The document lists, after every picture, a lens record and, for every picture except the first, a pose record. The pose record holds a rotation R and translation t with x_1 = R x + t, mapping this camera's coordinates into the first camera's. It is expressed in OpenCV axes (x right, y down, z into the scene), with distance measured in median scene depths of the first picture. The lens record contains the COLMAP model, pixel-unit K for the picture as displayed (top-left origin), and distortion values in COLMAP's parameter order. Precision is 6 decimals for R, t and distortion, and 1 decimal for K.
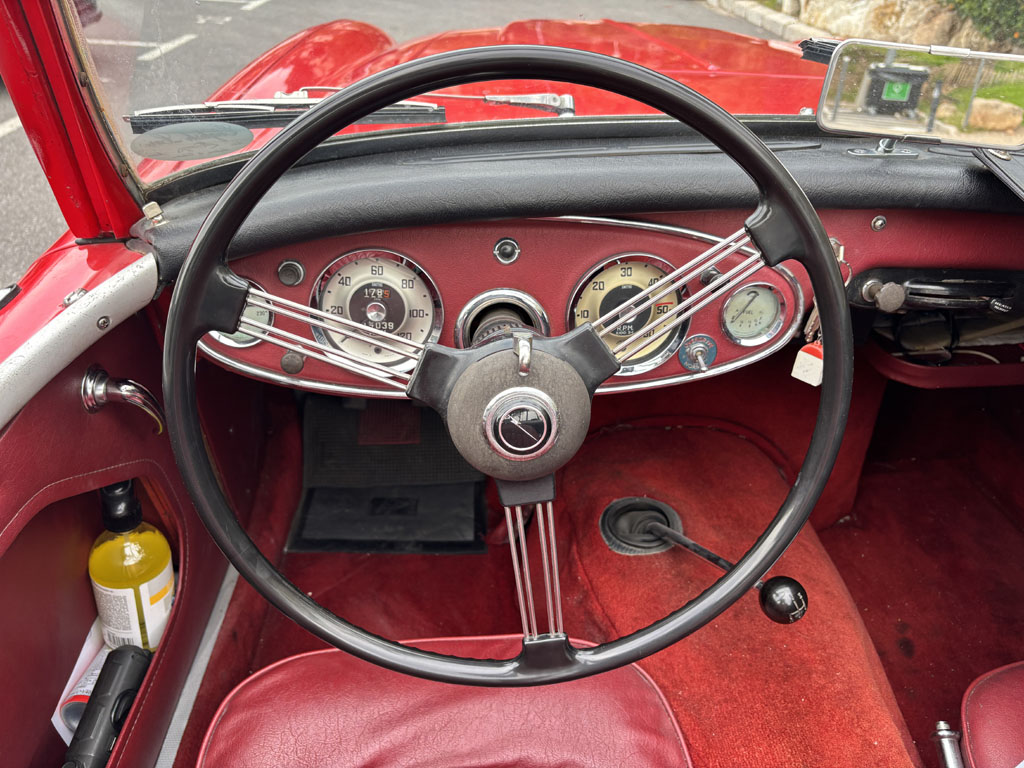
lens RADIAL K [[784.9, 0, 516.9], [0, 784.9, 388.8], [0, 0, 1]] dist [0.030488, -0.030440]
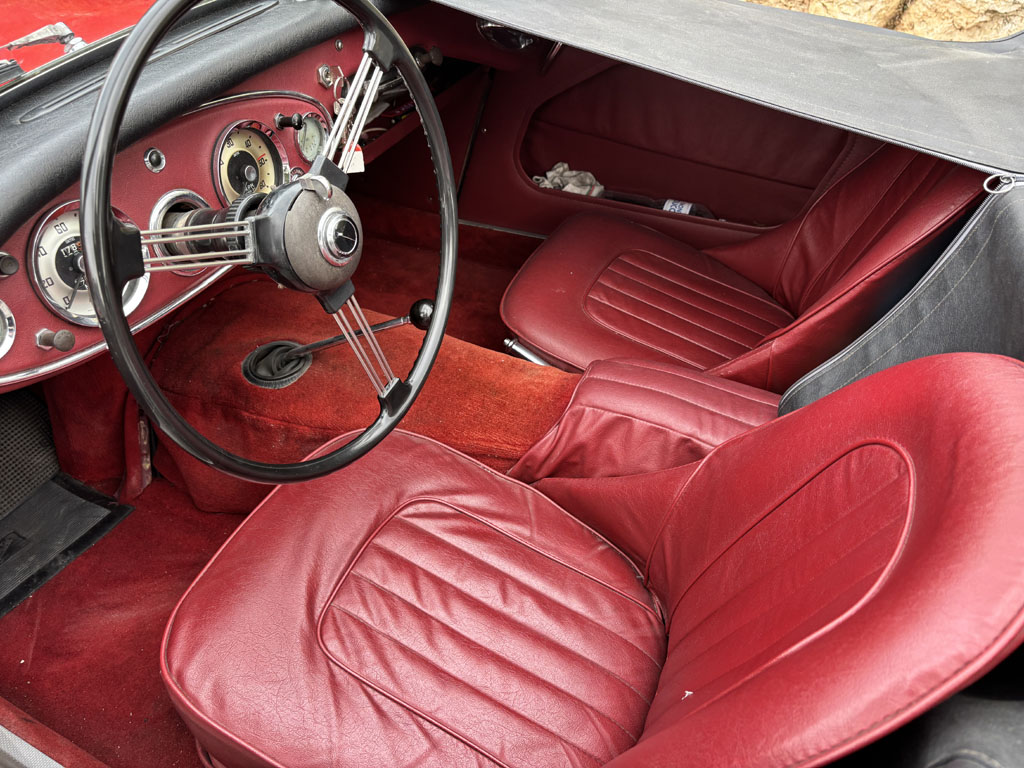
lens RADIAL K [[784.9, 0, 516.4], [0, 784.9, 376.4], [0, 0, 1]] dist [0.030488, -0.030440]
pose [[0.498606, -0.570618, 0.652524, -0.615526], [0.486080, 0.807333, 0.334572, -0.046148], [-0.717717, 0.150359, 0.679907, -0.098147]]
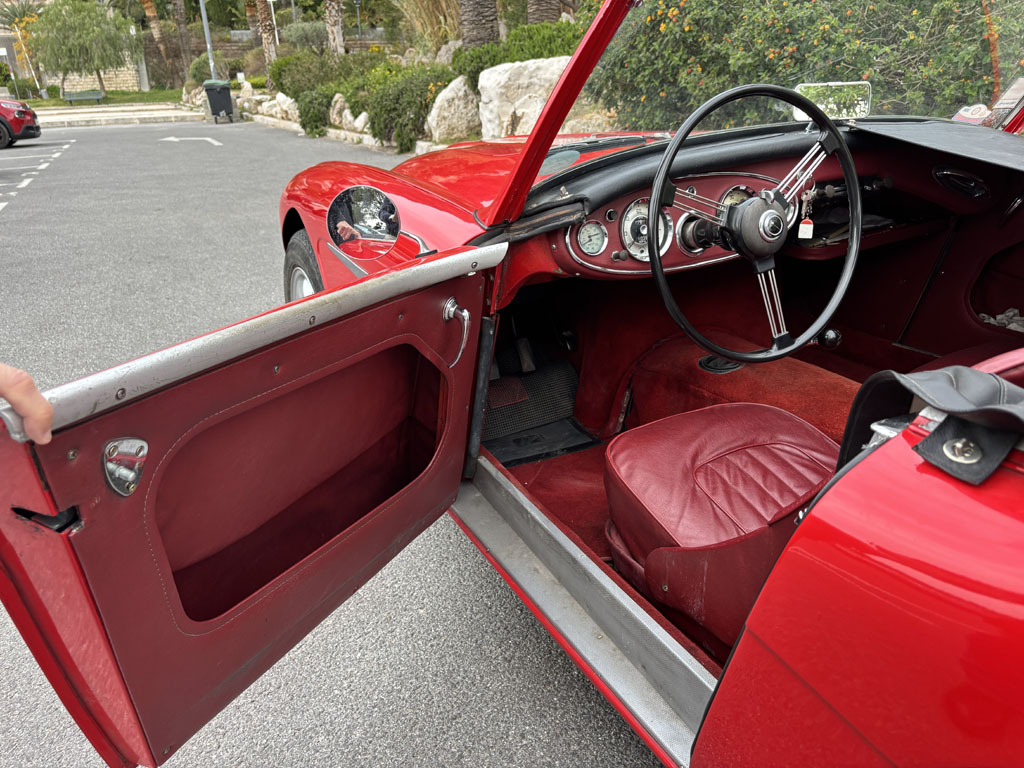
lens RADIAL K [[784.9, 0, 509.9], [0, 784.9, 378.8], [0, 0, 1]] dist [0.030488, -0.030440]
pose [[0.919116, -0.225575, 0.323019, -1.179618], [0.282343, 0.948939, -0.140700, 0.438023], [-0.274787, 0.220522, 0.935875, -0.723188]]
